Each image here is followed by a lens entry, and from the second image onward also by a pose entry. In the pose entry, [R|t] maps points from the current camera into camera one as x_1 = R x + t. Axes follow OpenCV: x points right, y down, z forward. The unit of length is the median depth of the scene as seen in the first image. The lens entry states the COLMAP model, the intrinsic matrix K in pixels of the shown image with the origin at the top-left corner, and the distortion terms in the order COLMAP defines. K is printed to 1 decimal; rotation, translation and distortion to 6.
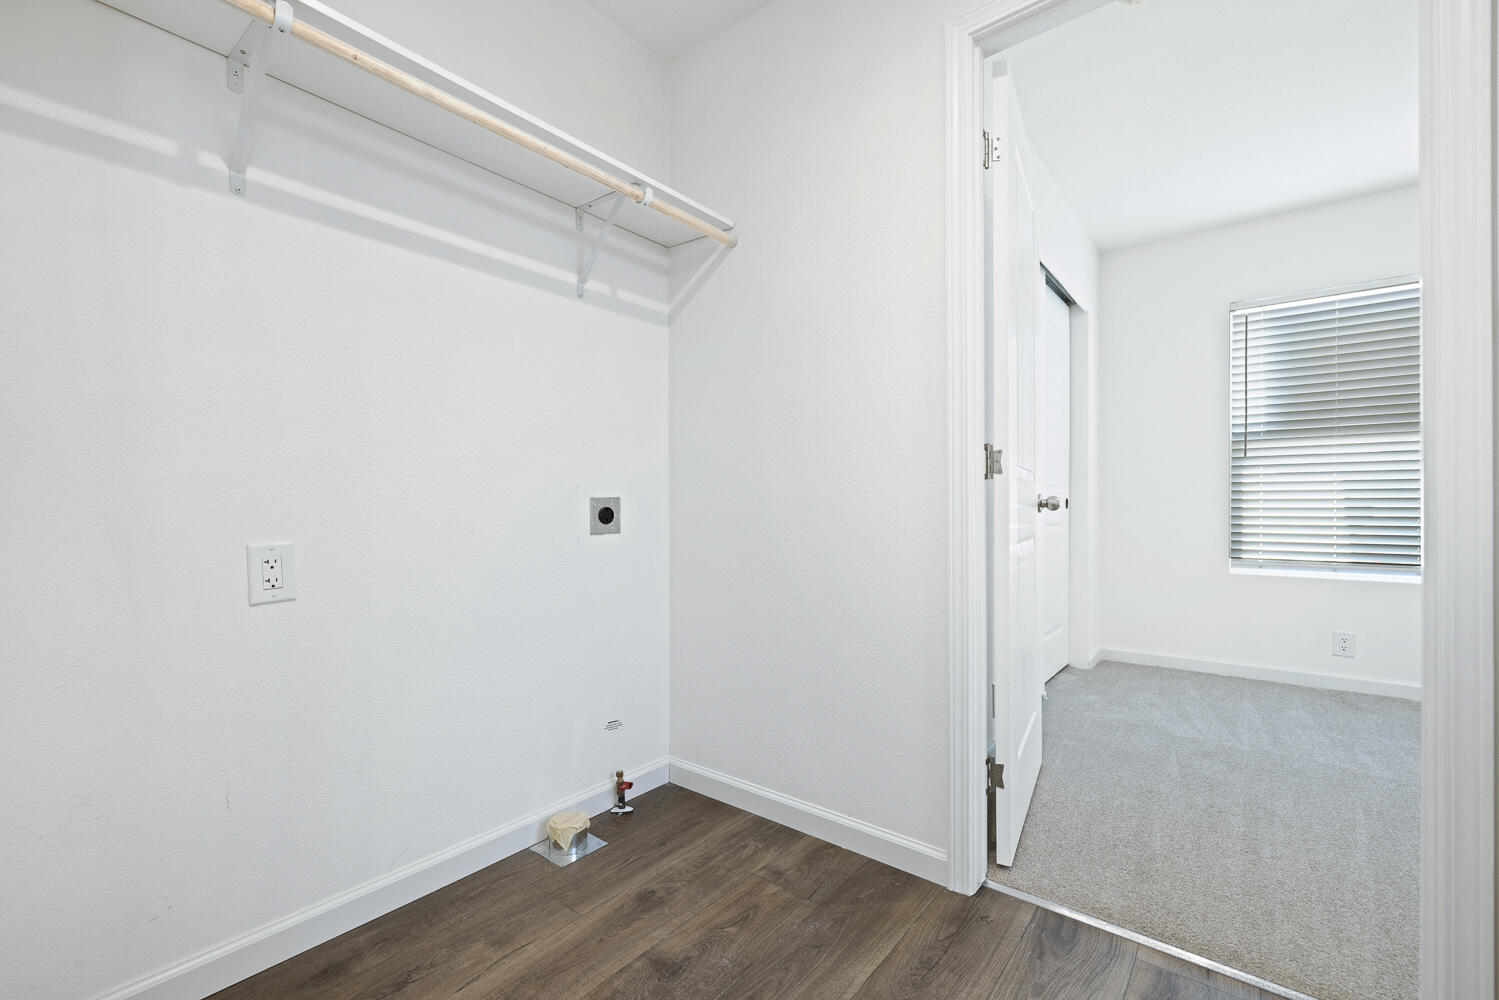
lens RADIAL K [[636.3, 0, 742.2], [0, 636.3, 499.2], [0, 0, 1]] dist [0.004230, -0.000287]
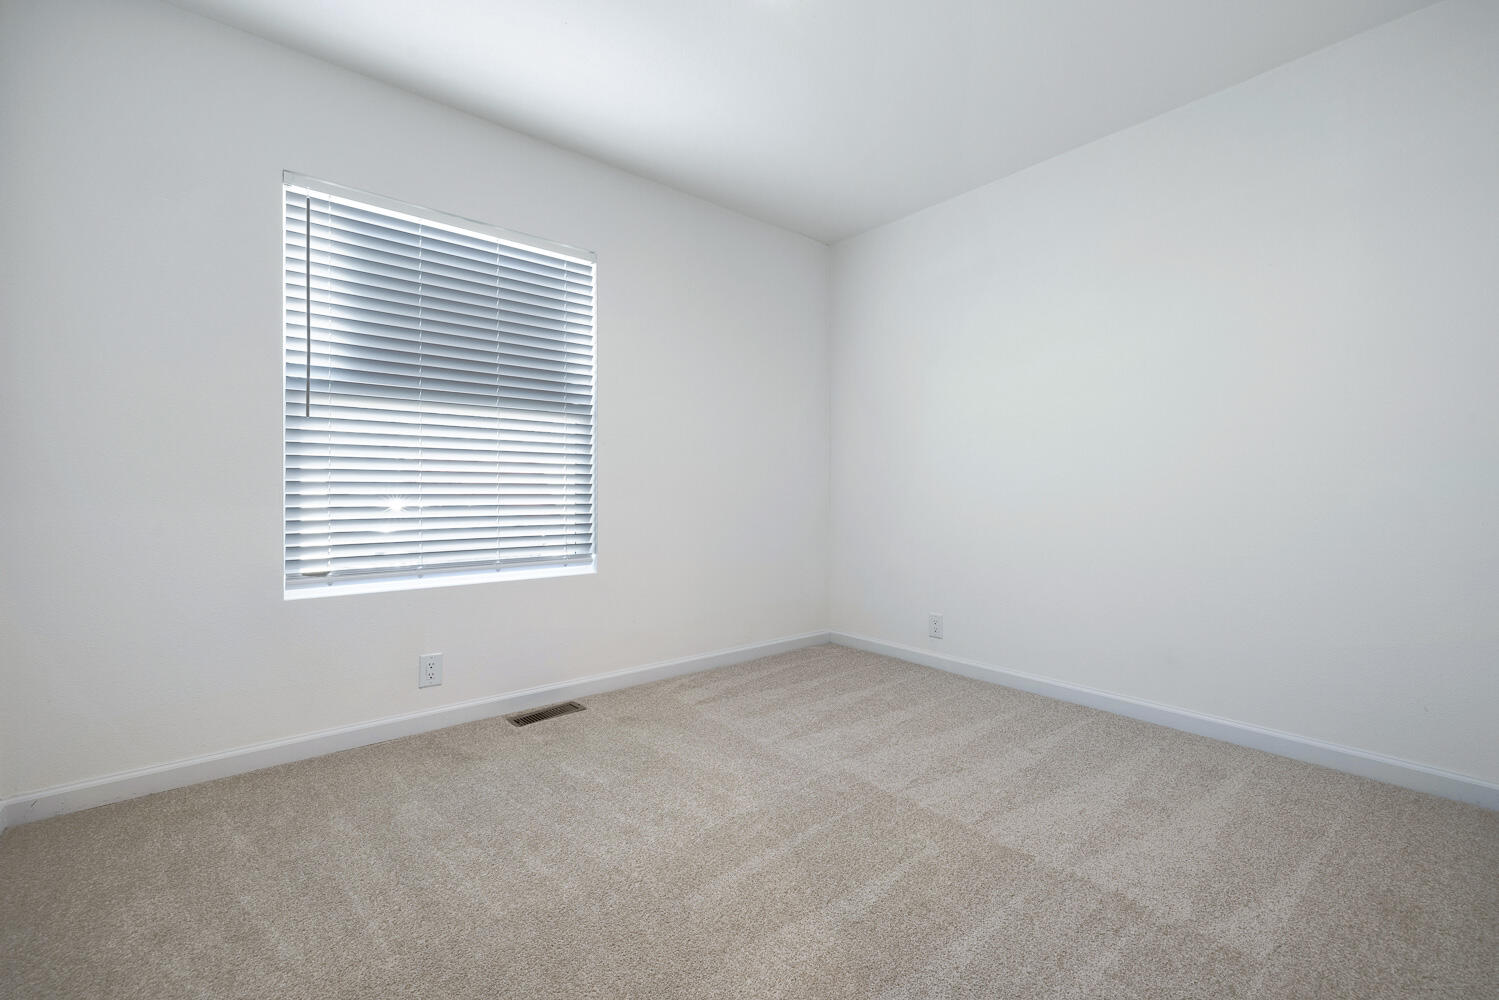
lens RADIAL K [[636.3, 0, 752.4], [0, 636.3, 501.3], [0, 0, 1]] dist [0.004230, -0.000287]
pose [[0.200830, -0.007909, 0.979594, 0.245940], [-0.001043, 0.999965, 0.008287, 0.013422], [-0.979626, -0.002686, 0.200814, 0.429037]]
